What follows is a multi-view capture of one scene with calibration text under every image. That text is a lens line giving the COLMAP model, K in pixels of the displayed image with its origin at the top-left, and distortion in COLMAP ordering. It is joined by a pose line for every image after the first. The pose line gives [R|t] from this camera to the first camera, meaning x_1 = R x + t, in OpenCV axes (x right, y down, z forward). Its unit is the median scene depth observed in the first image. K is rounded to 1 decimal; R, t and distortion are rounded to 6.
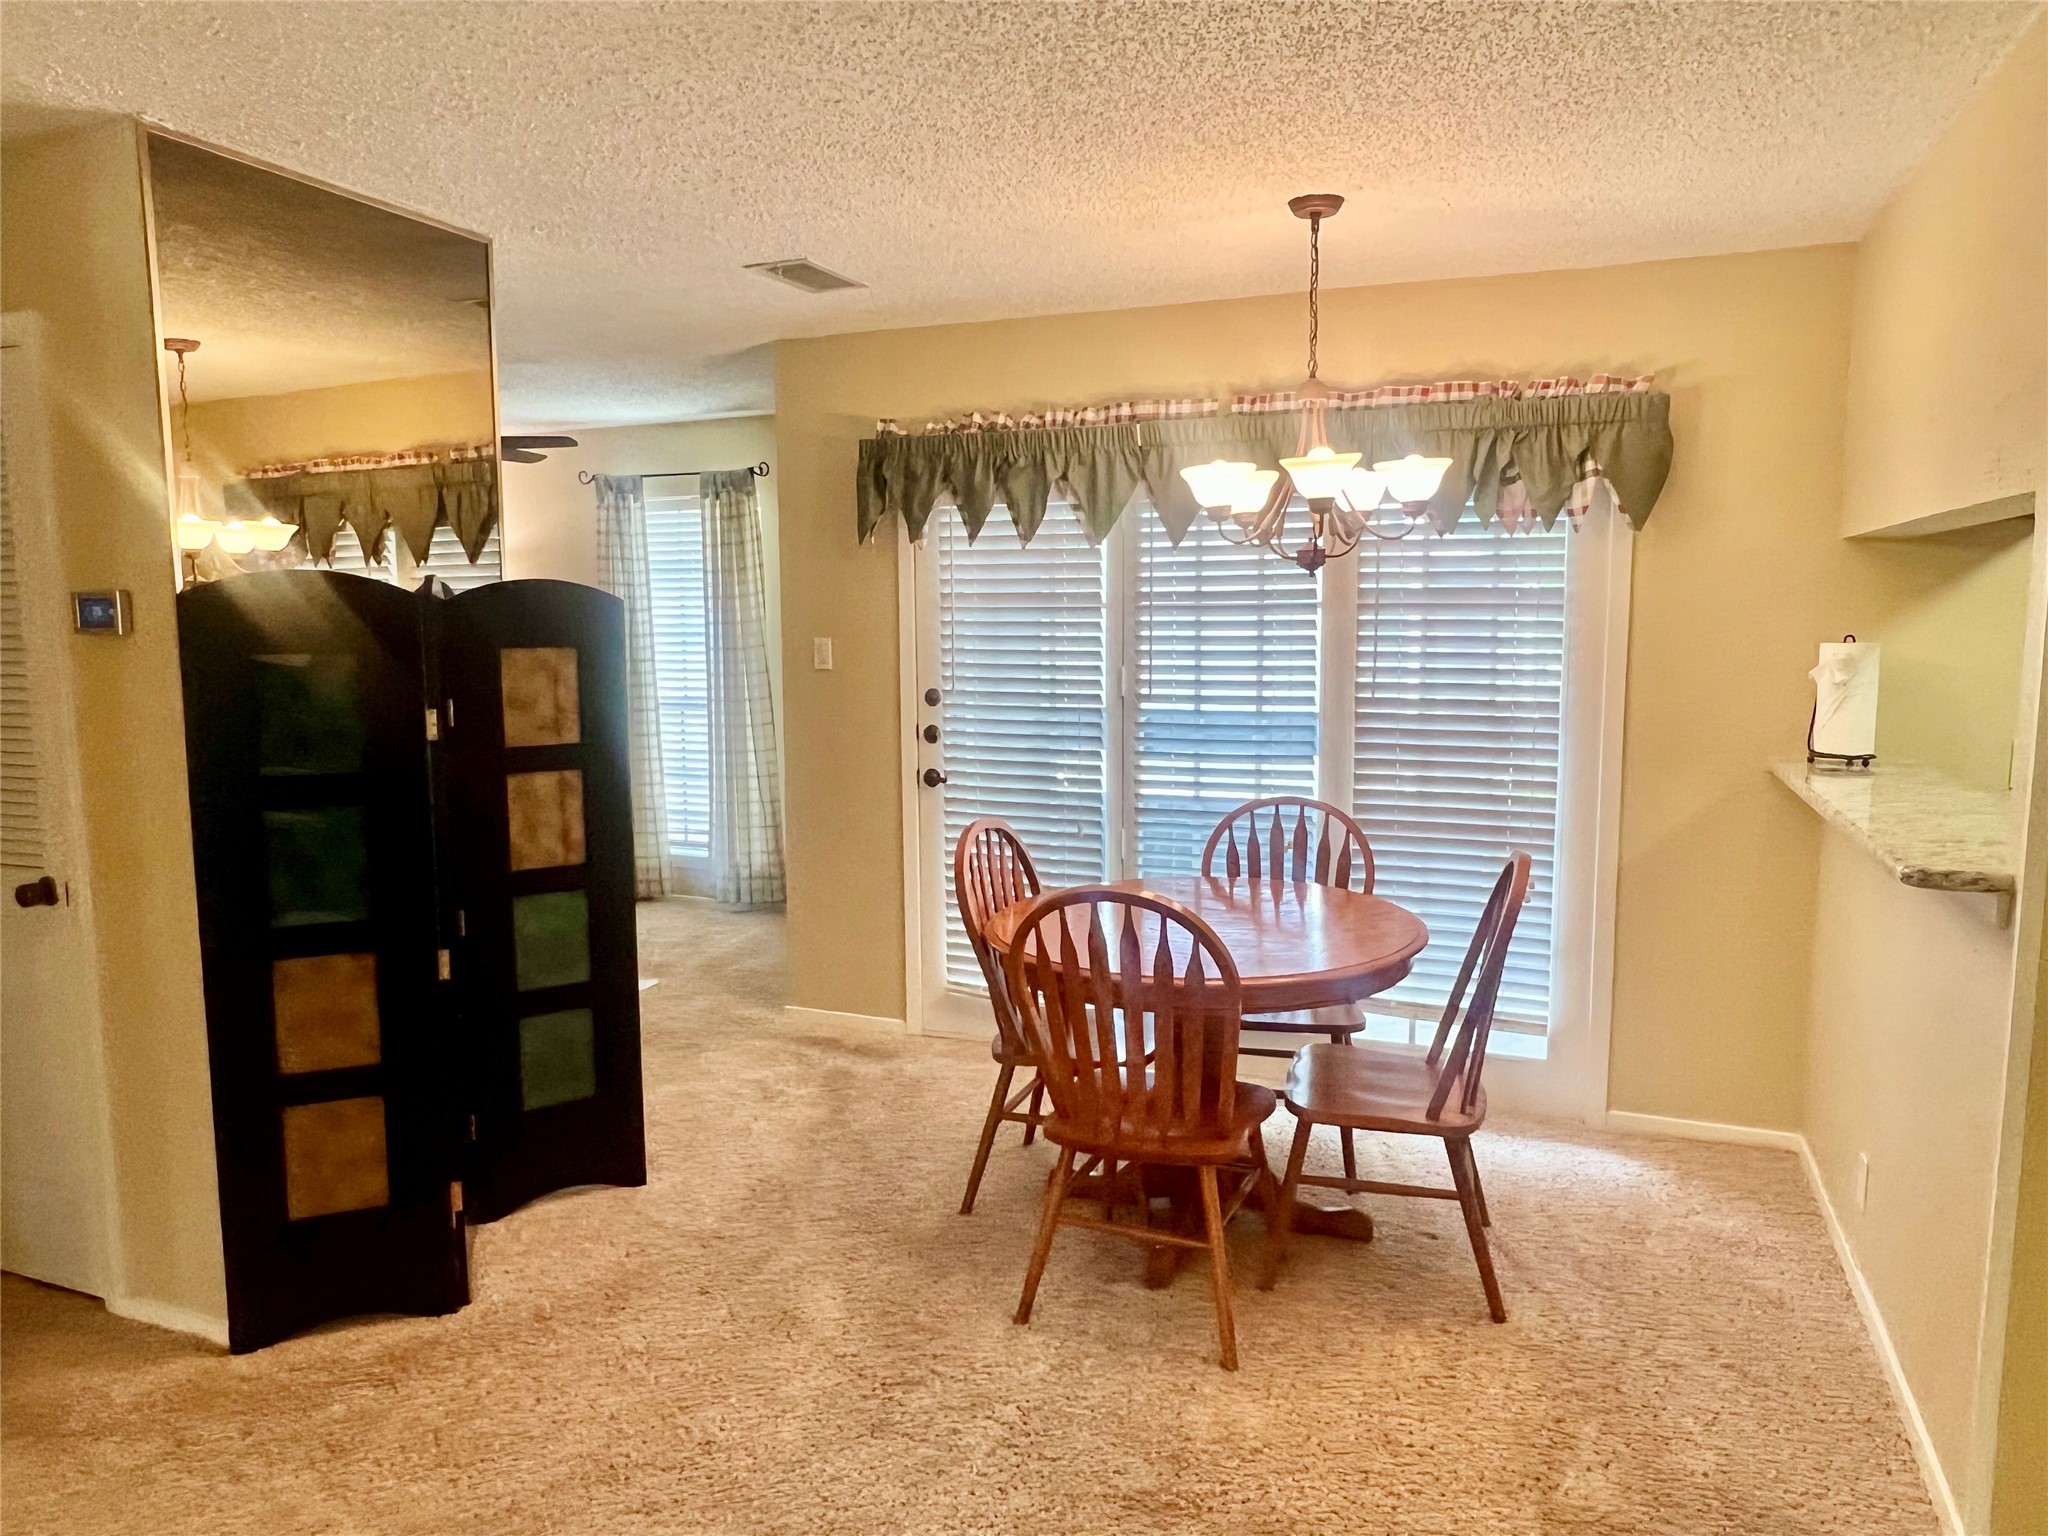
lens RADIAL K [[1374.5, 0, 1033.8], [0, 1374.5, 759.2], [0, 0, 1]] dist [0.000825, -0.003931]
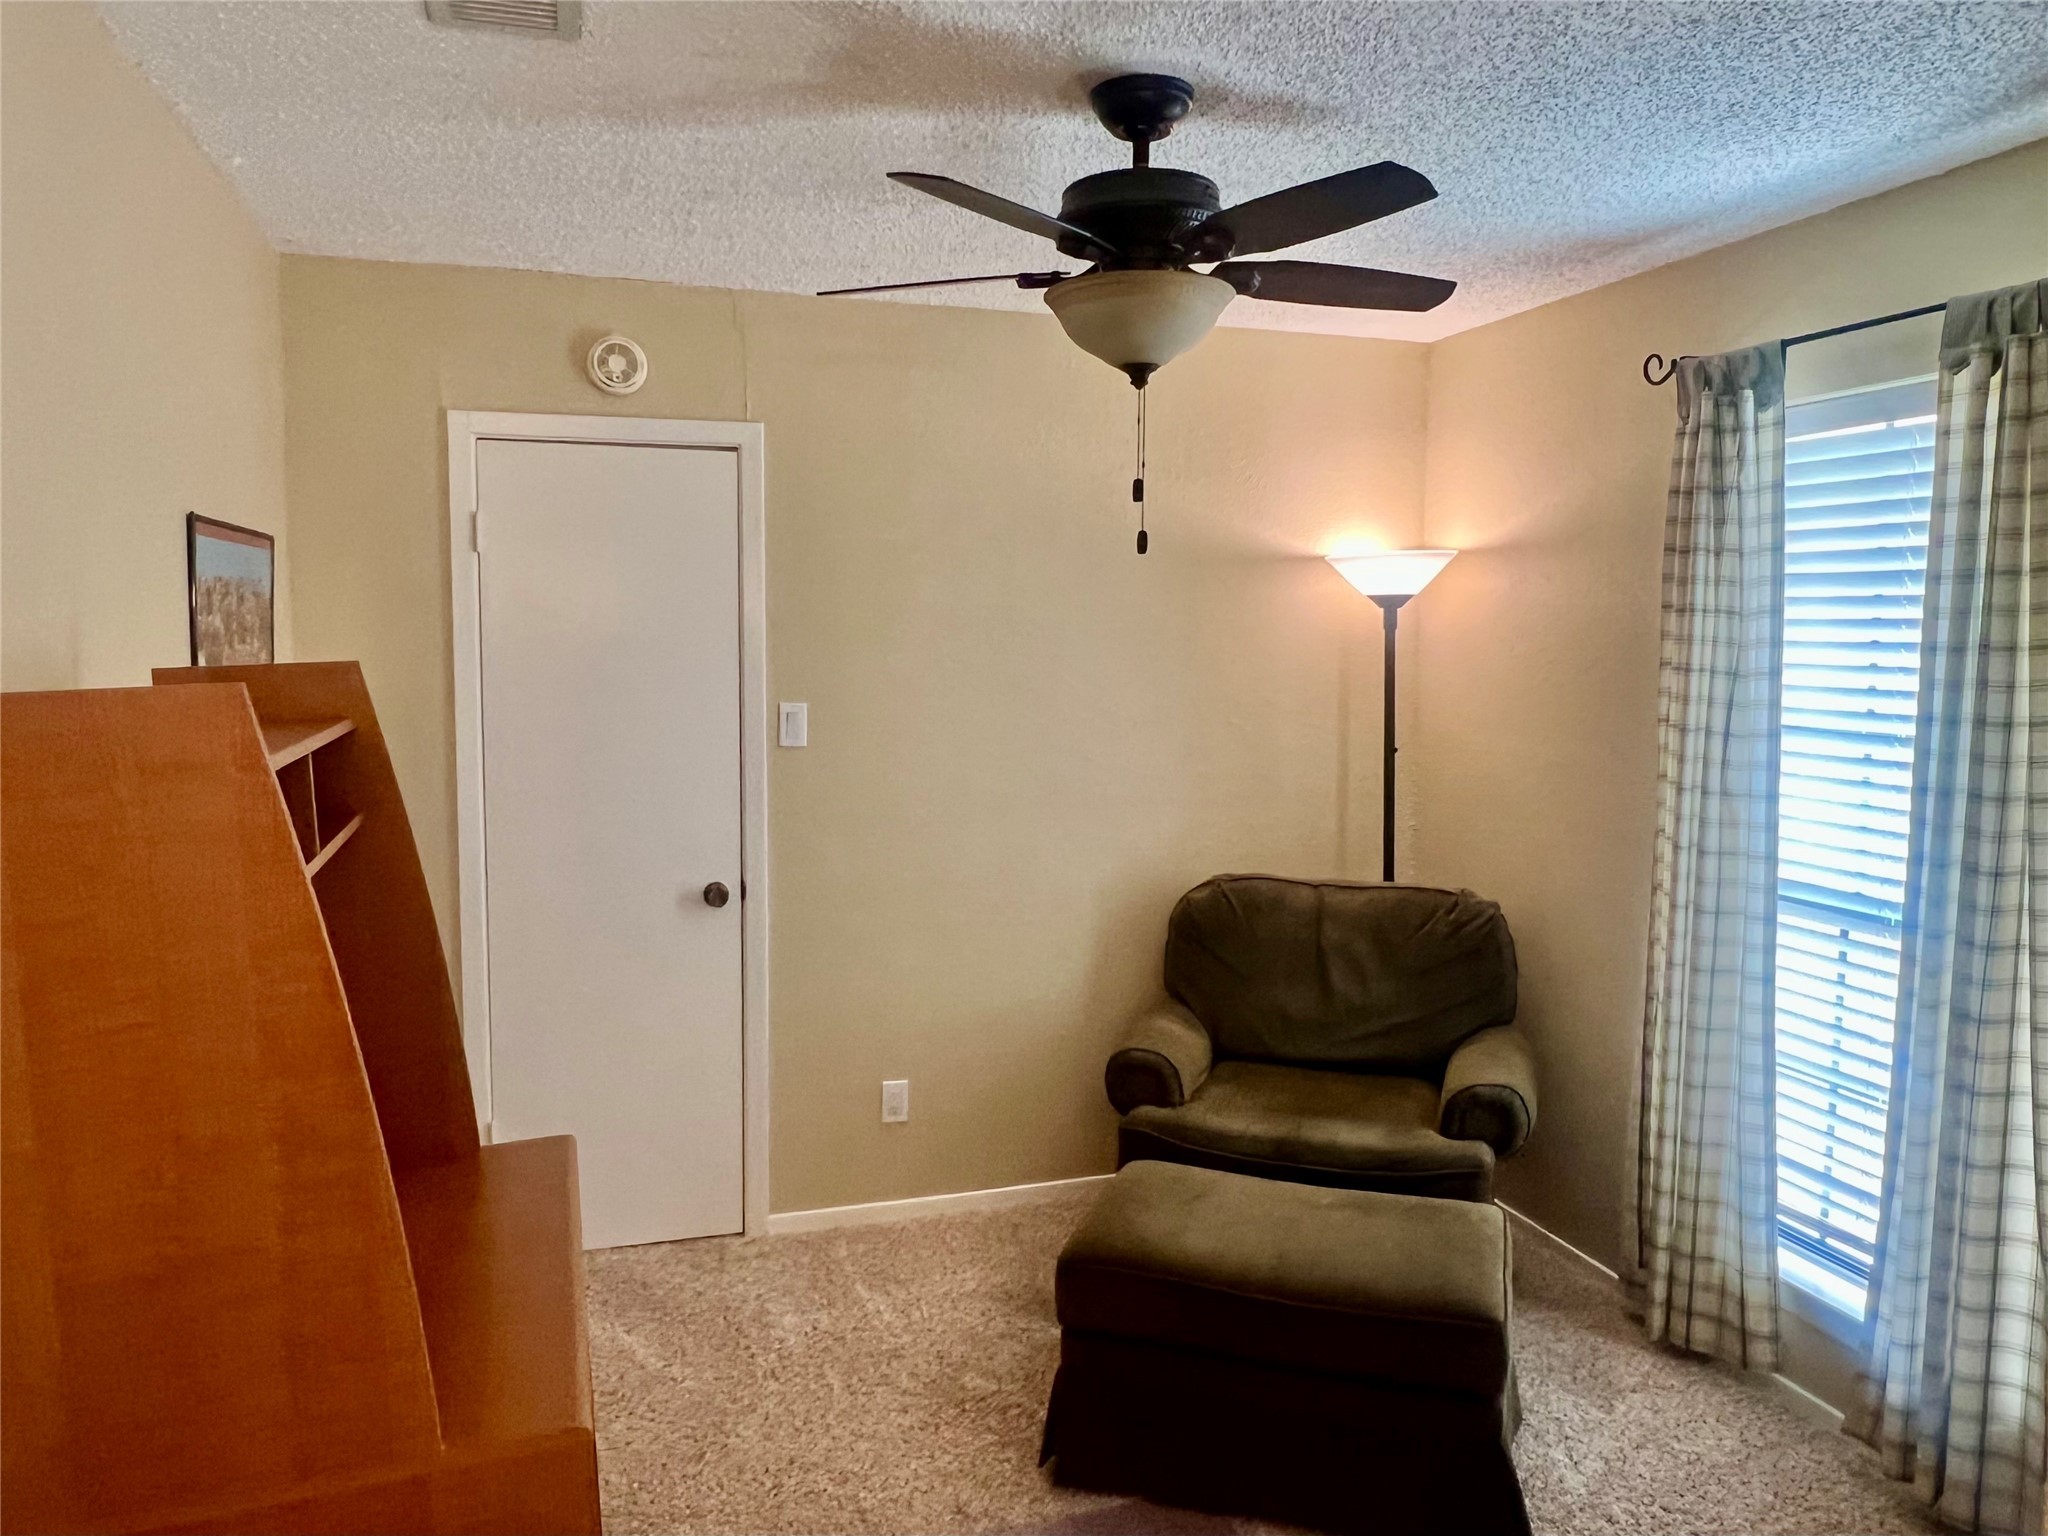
lens RADIAL K [[1374.5, 0, 1034.2], [0, 1374.5, 758.9], [0, 0, 1]] dist [0.000825, -0.003931]
pose [[0.646190, 0.084248, -0.758512, -0.110558], [-0.098916, 0.994750, 0.026218, -0.072833], [0.756739, 0.058087, 0.651131, 0.573332]]
